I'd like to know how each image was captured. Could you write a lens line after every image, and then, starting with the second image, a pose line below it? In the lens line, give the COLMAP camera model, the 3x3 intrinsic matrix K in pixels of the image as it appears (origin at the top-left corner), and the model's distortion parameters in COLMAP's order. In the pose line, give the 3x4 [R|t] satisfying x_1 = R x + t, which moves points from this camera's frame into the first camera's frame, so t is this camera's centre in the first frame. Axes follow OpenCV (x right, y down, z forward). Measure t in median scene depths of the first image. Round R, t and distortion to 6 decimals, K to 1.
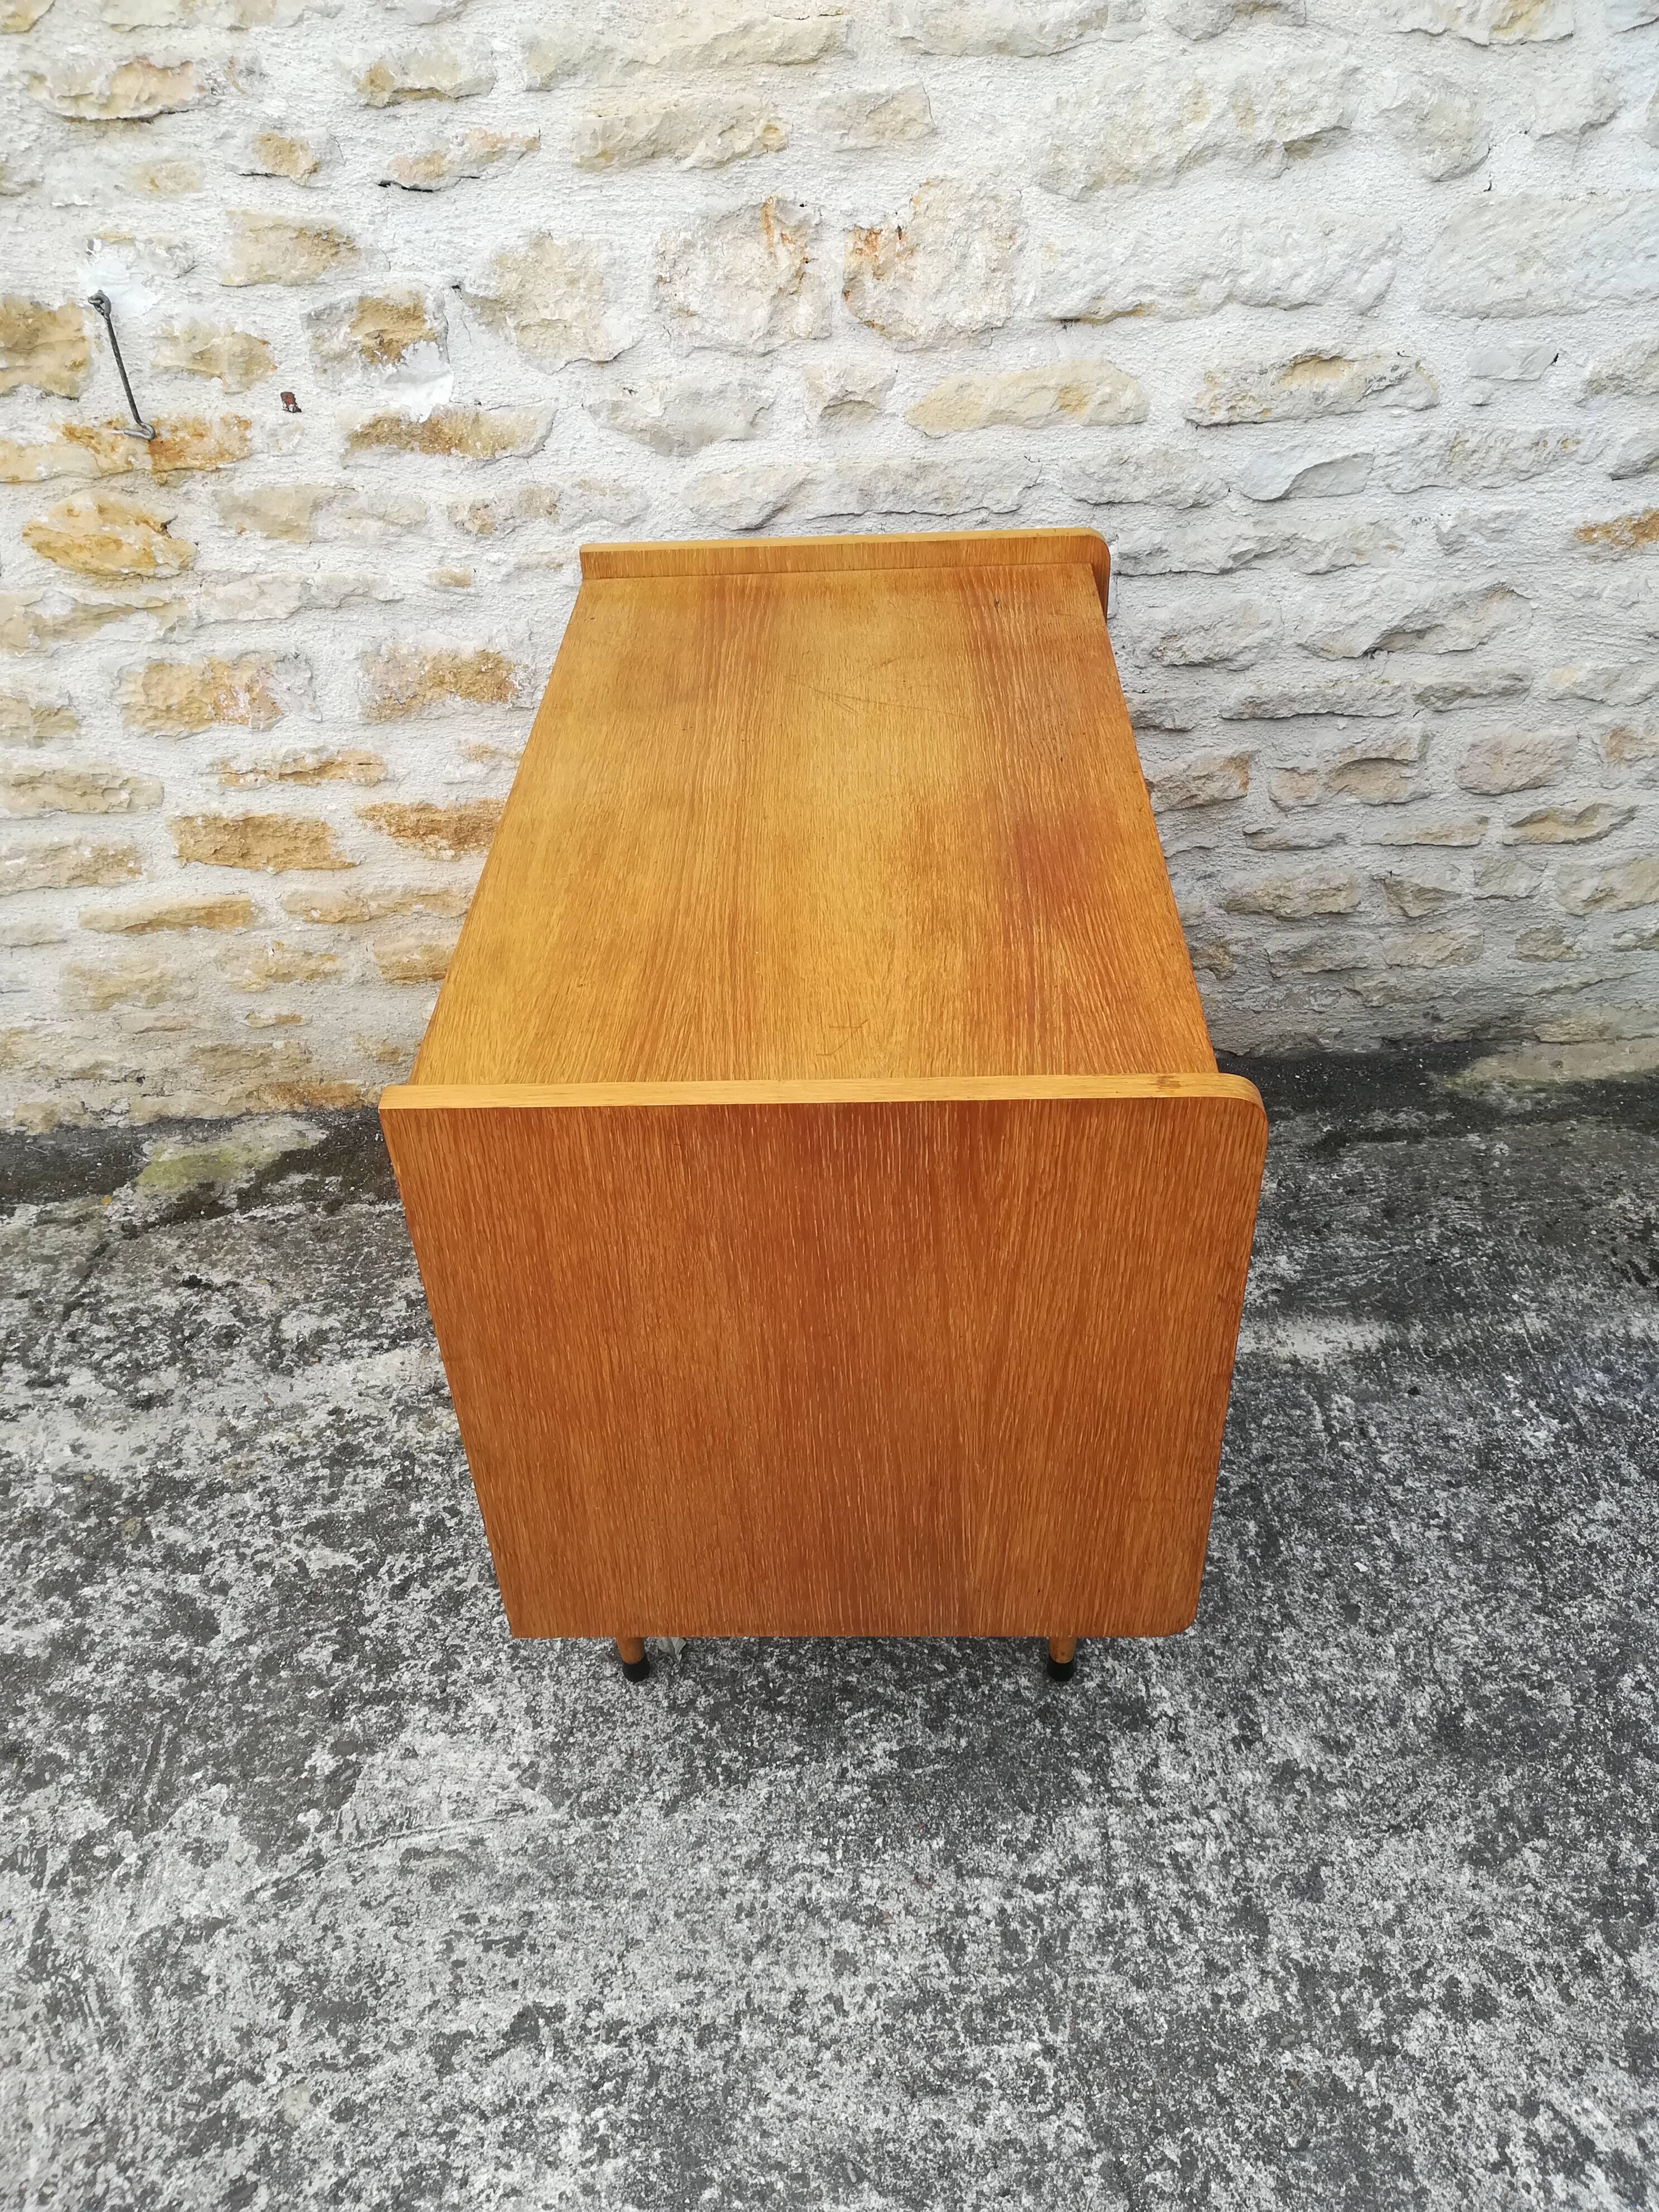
lens RADIAL K [[1711.3, 0, 812.8], [0, 1711.3, 1104.1], [0, 0, 1]] dist [0.052317, -0.075153]
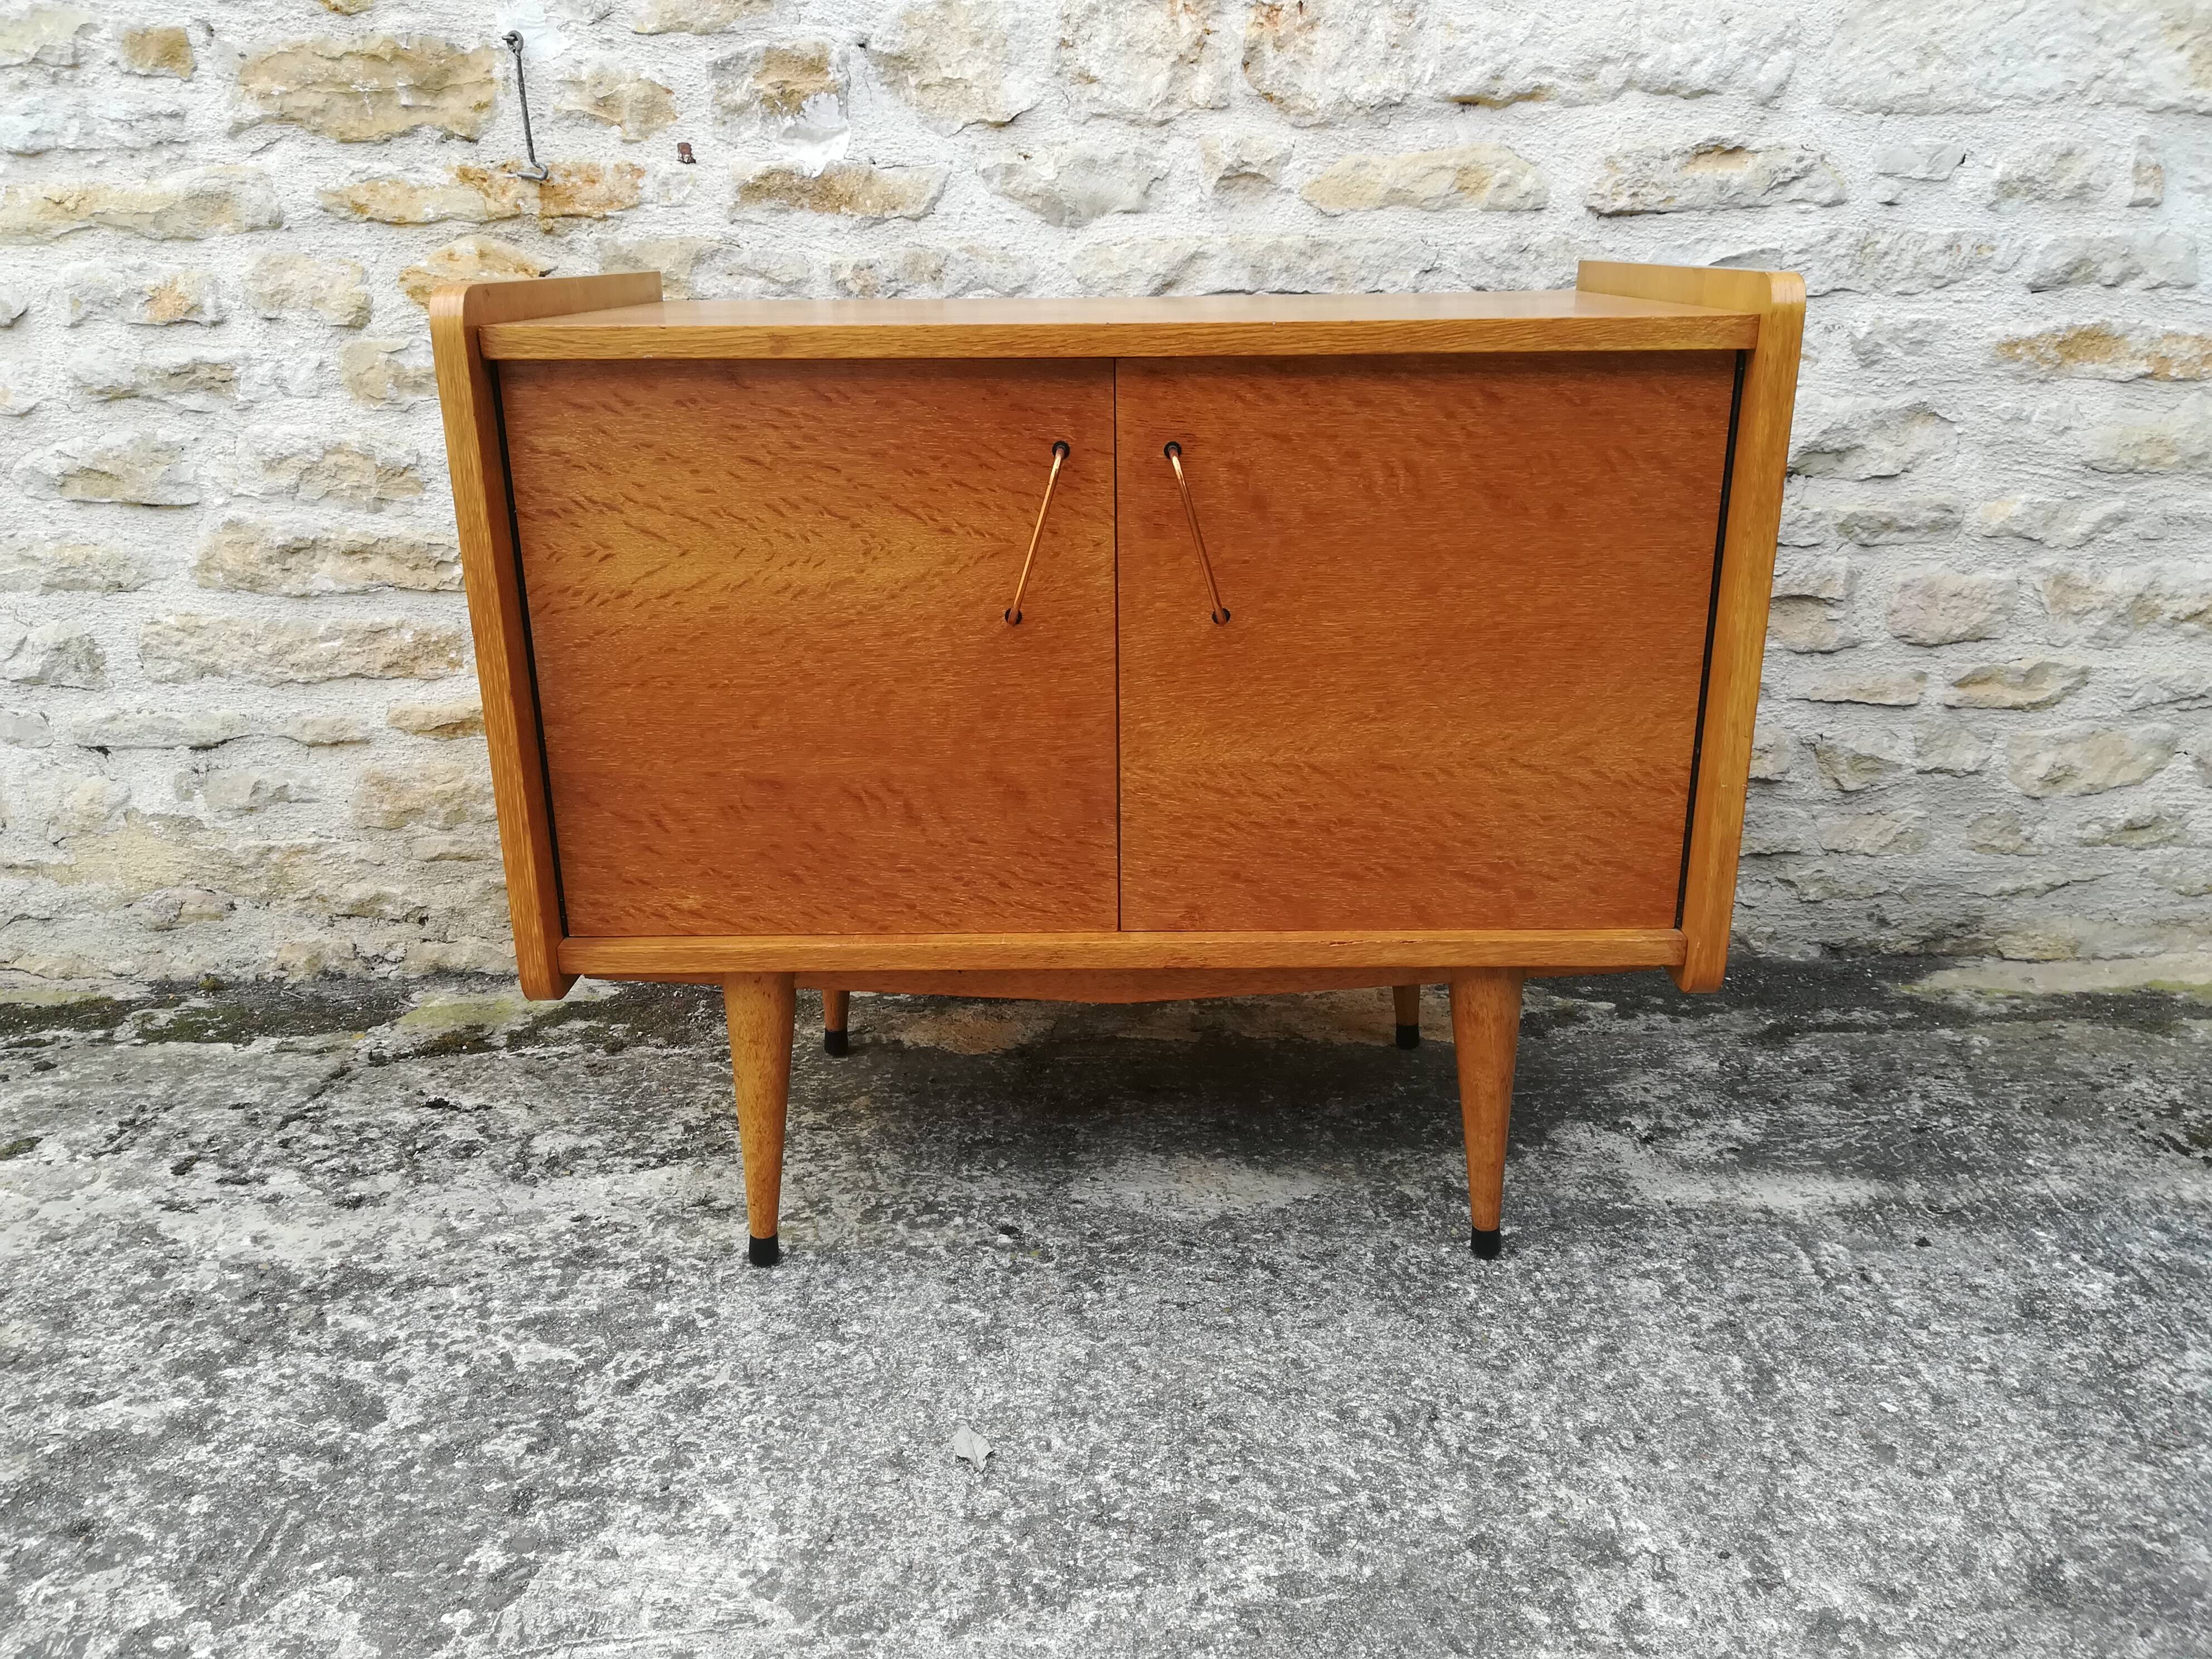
lens RADIAL K [[1711.3, 0, 1114.3], [0, 1711.3, 841.4], [0, 0, 1]] dist [0.052317, -0.075153]
pose [[0.998725, 0.039920, -0.030888, -0.007642], [-0.047758, 0.945419, -0.322340, 0.282576], [0.016334, 0.323404, 0.946120, 0.189310]]
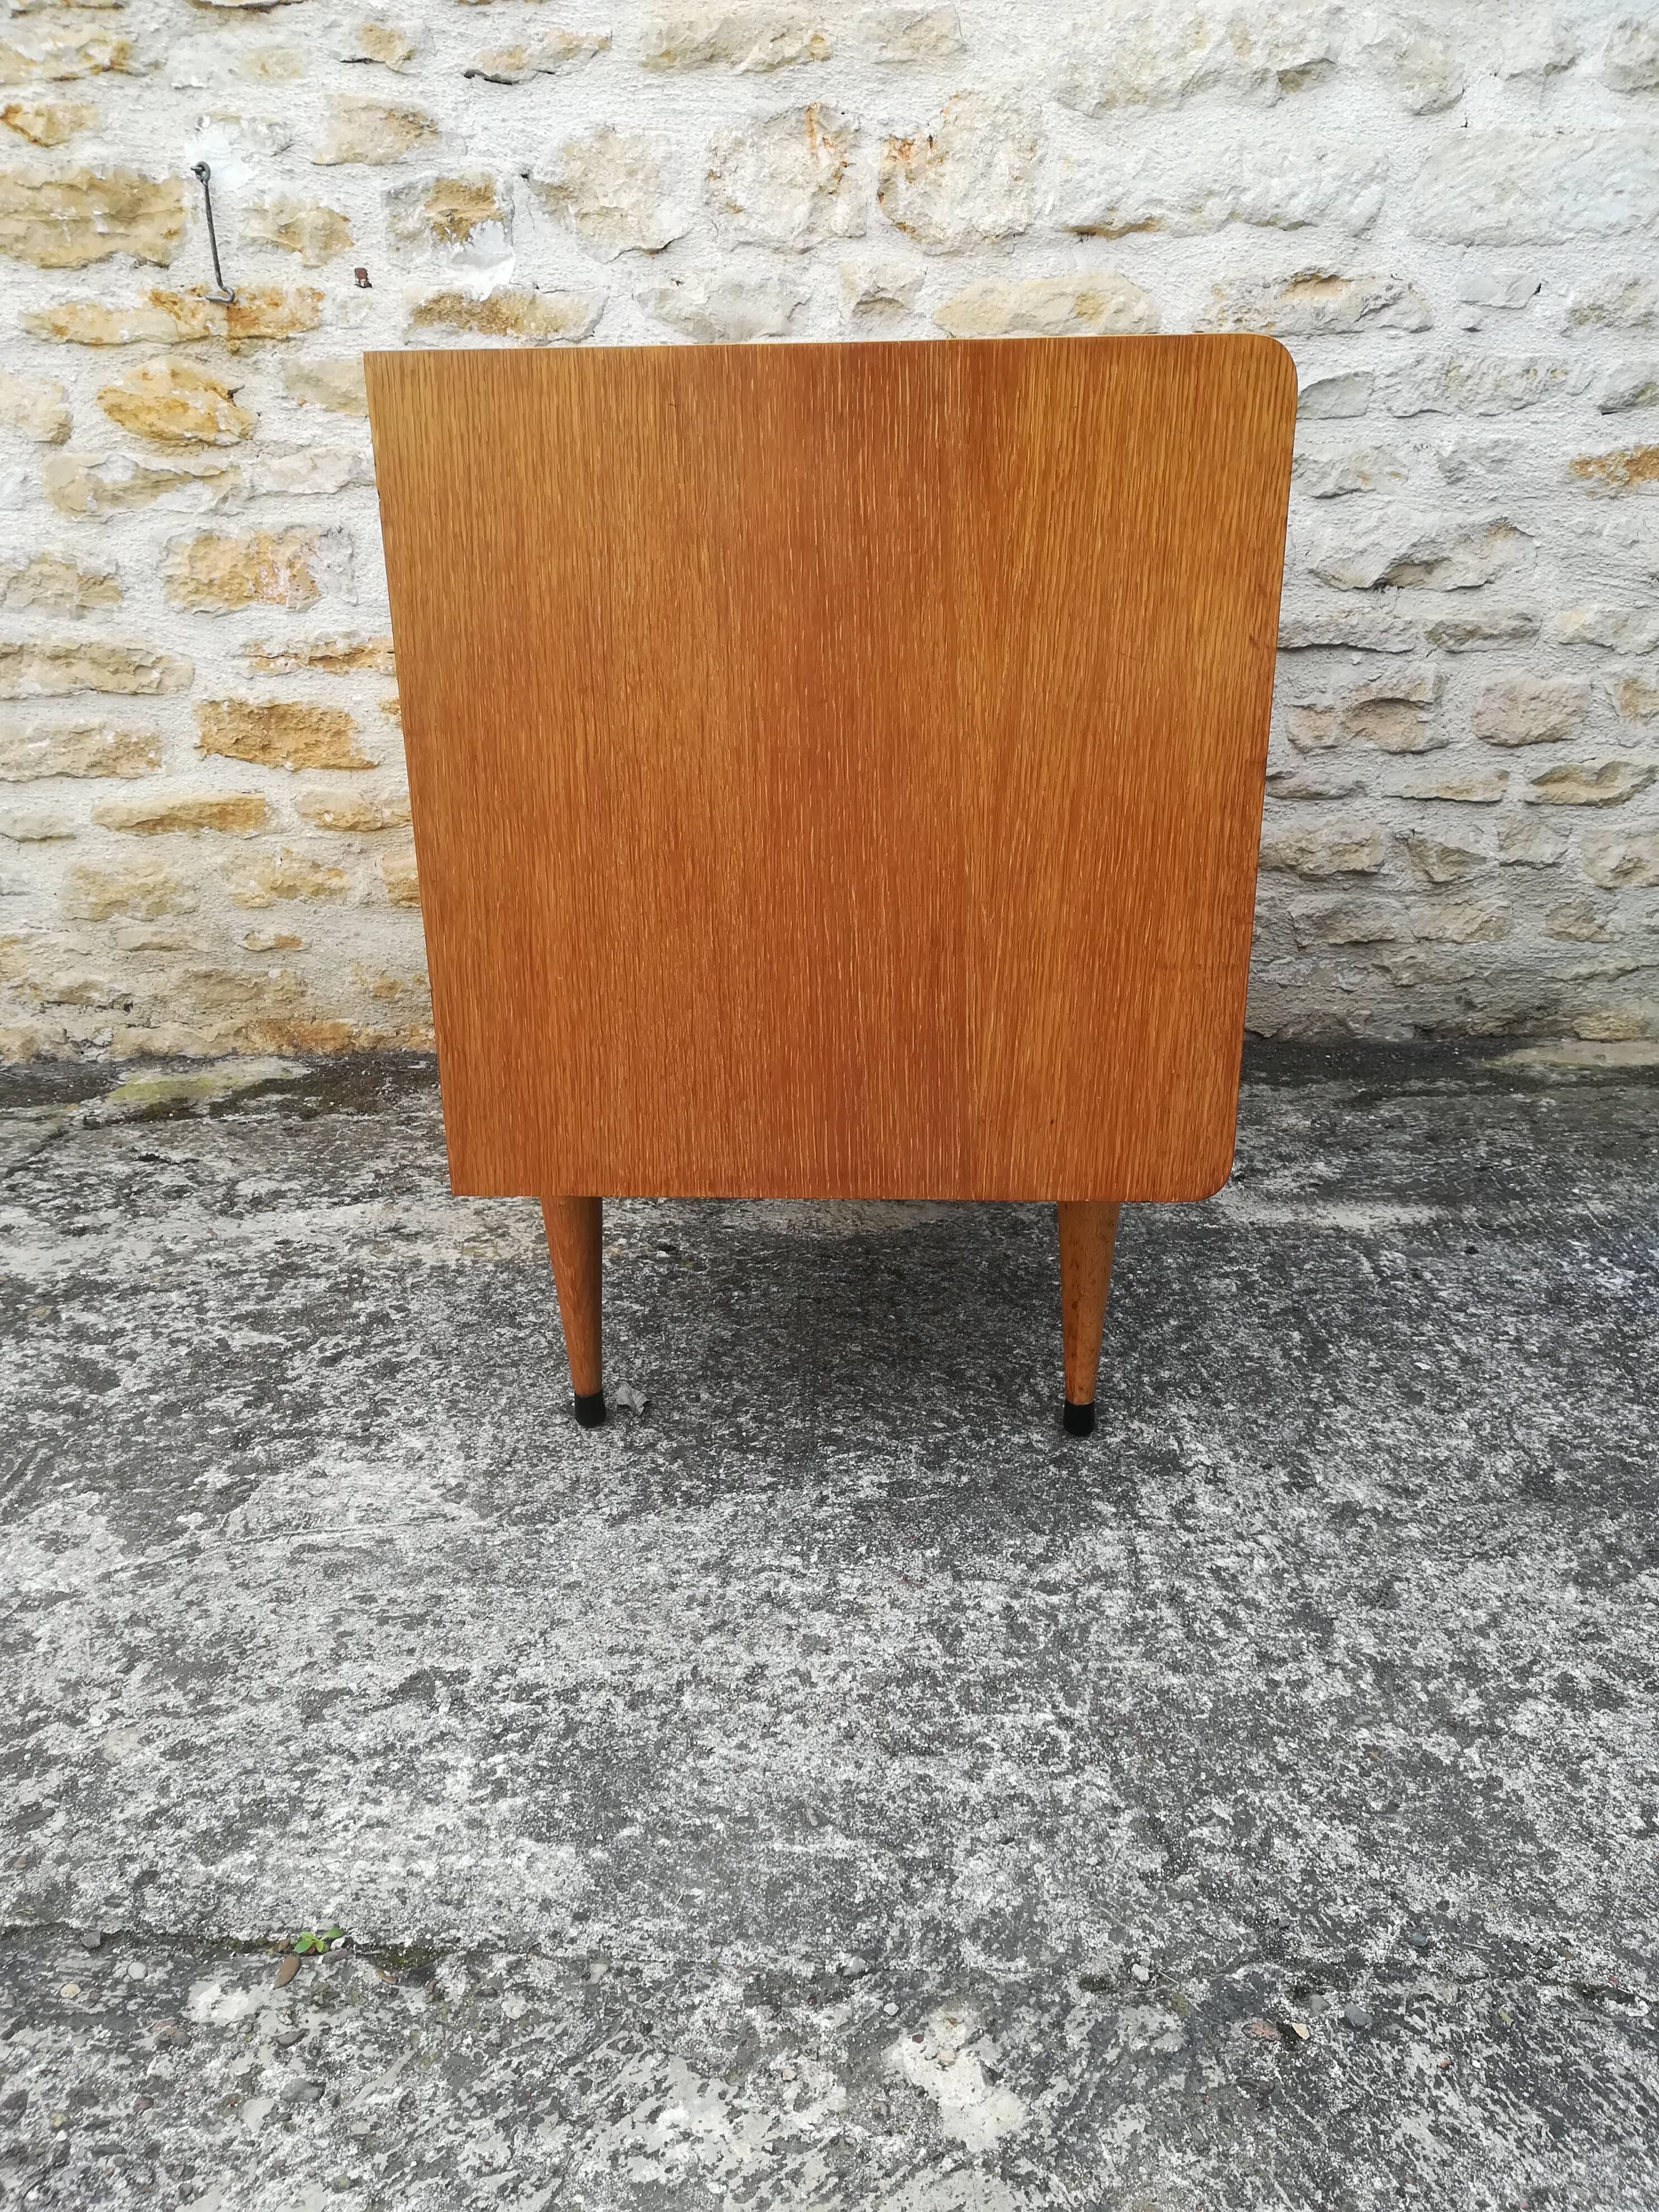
lens RADIAL K [[1711.3, 0, 817.8], [0, 1711.3, 1108.8], [0, 0, 1]] dist [0.052317, -0.075153]
pose [[0.999175, 0.037518, -0.015527, 0.018226], [-0.040387, 0.957763, -0.284710, 0.389105], [0.004189, 0.285102, 0.958488, 0.116101]]
